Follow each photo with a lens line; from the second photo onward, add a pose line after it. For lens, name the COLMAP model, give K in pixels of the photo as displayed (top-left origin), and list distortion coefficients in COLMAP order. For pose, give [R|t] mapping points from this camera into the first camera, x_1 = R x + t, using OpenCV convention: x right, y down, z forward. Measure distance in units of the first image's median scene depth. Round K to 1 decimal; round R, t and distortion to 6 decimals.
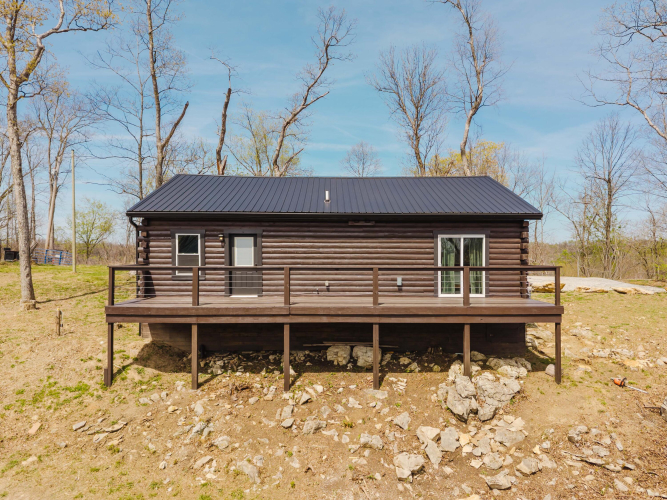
lens RADIAL K [[455.7, 0, 333.5], [0, 455.7, 250.0], [0, 0, 1]] dist [0.004647, 0.002991]
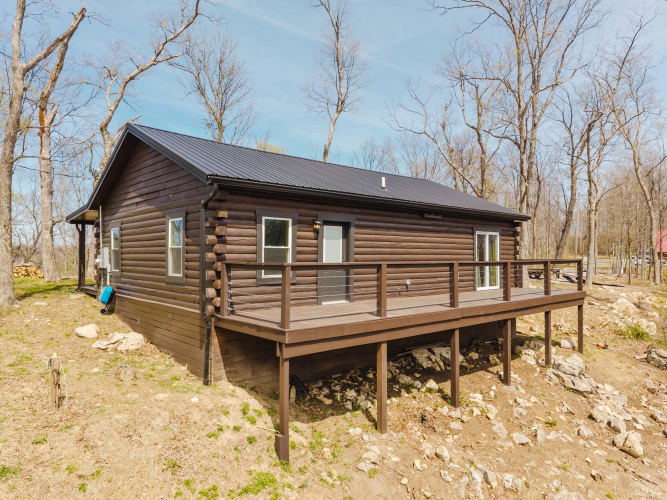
lens RADIAL K [[455.7, 0, 333.5], [0, 455.7, 250.0], [0, 0, 1]] dist [0.004647, 0.002991]
pose [[0.756876, 0.006860, 0.653522, -0.701438], [-0.006744, 0.999974, -0.002686, 0.014392], [-0.653524, -0.002375, 0.756902, 0.422570]]
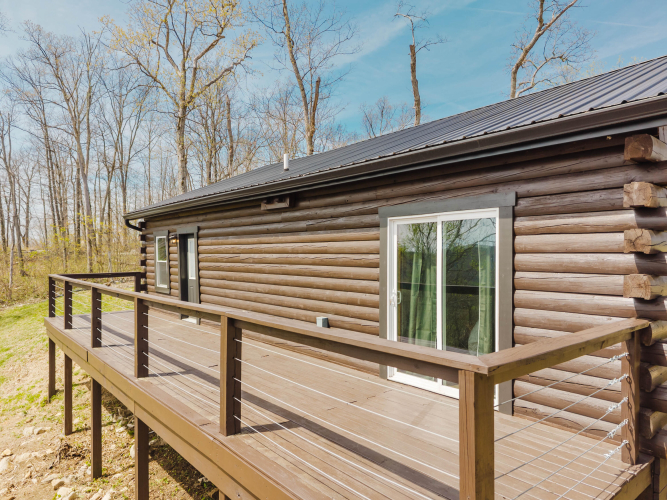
lens RADIAL K [[455.7, 0, 333.5], [0, 455.7, 250.0], [0, 0, 1]] dist [0.004647, 0.002991]
pose [[0.632876, -0.008663, -0.774205, 0.501362], [0.005131, 0.999962, -0.006995, -0.003617], [0.774236, 0.000455, 0.632897, 0.719810]]
